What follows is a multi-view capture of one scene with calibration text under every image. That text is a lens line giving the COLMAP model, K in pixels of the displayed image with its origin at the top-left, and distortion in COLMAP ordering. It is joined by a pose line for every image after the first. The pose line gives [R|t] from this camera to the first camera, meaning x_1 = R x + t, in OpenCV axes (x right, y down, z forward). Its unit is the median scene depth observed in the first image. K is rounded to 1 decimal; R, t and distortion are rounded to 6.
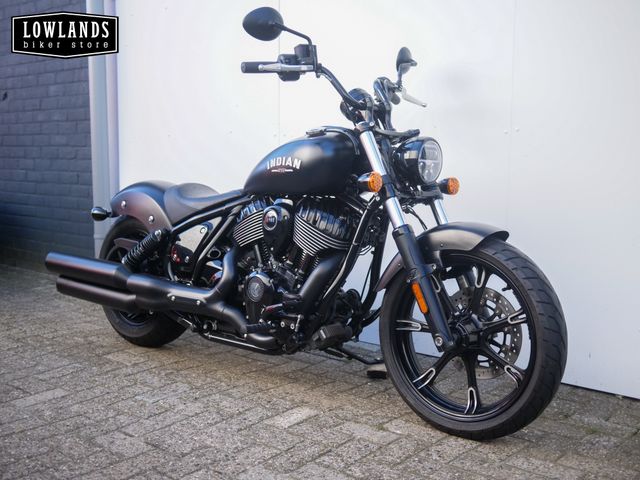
lens RADIAL K [[739.2, 0, 320.0], [0, 739.2, 240.0], [0, 0, 1]] dist [-0.005893, 0.014824]
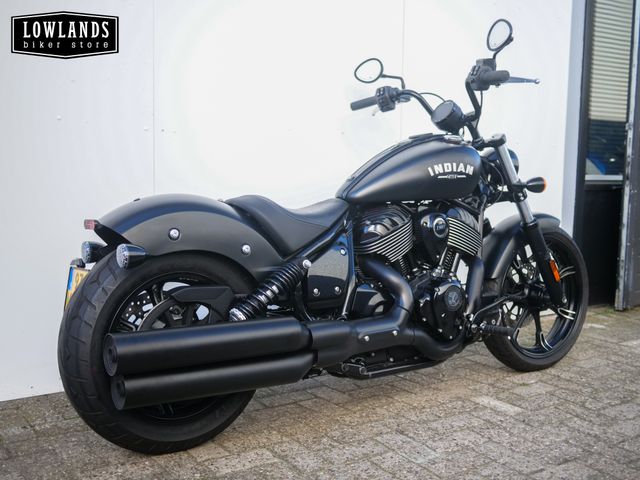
lens RADIAL K [[739.2, 0, 320.0], [0, 739.2, 240.0], [0, 0, 1]] dist [-0.005893, 0.014824]
pose [[0.249908, -0.104007, 0.962668, -1.089518], [0.094463, 0.992090, 0.082663, -0.110238], [-0.963651, 0.070278, 0.257756, 0.934677]]
